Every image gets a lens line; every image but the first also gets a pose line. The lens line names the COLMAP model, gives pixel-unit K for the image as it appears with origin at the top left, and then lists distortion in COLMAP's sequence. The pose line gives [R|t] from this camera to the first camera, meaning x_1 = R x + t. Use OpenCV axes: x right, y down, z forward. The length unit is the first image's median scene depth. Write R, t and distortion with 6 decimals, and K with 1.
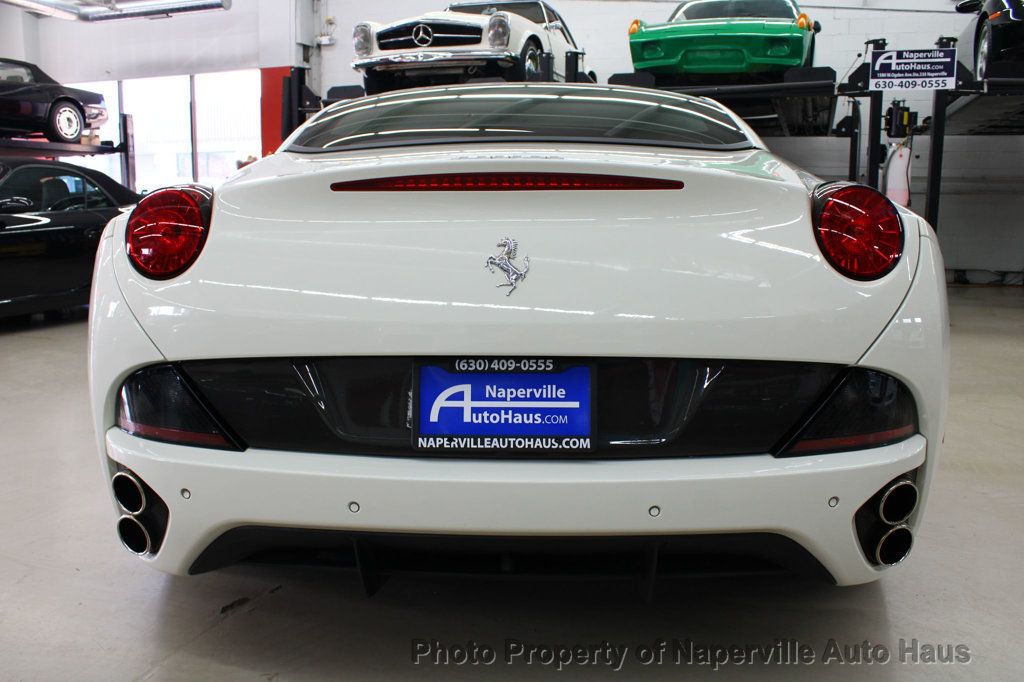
lens RADIAL K [[932.1, 0, 496.8], [0, 932.1, 338.8], [0, 0, 1]] dist [-0.161860, 0.151555]
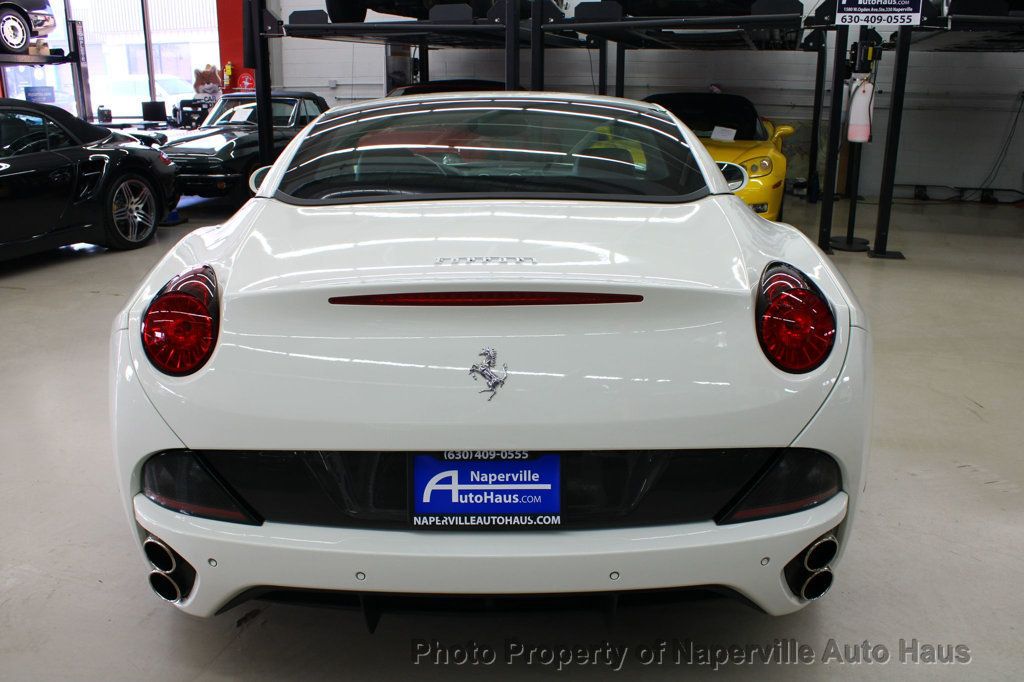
lens RADIAL K [[934.5, 0, 506.7], [0, 934.5, 358.6], [0, 0, 1]] dist [-0.154150, 0.138505]
pose [[0.998836, -0.017175, 0.045072, -0.015957], [0.010555, 0.989638, 0.143197, -0.243818], [-0.047064, -0.142555, 0.988667, -0.124750]]
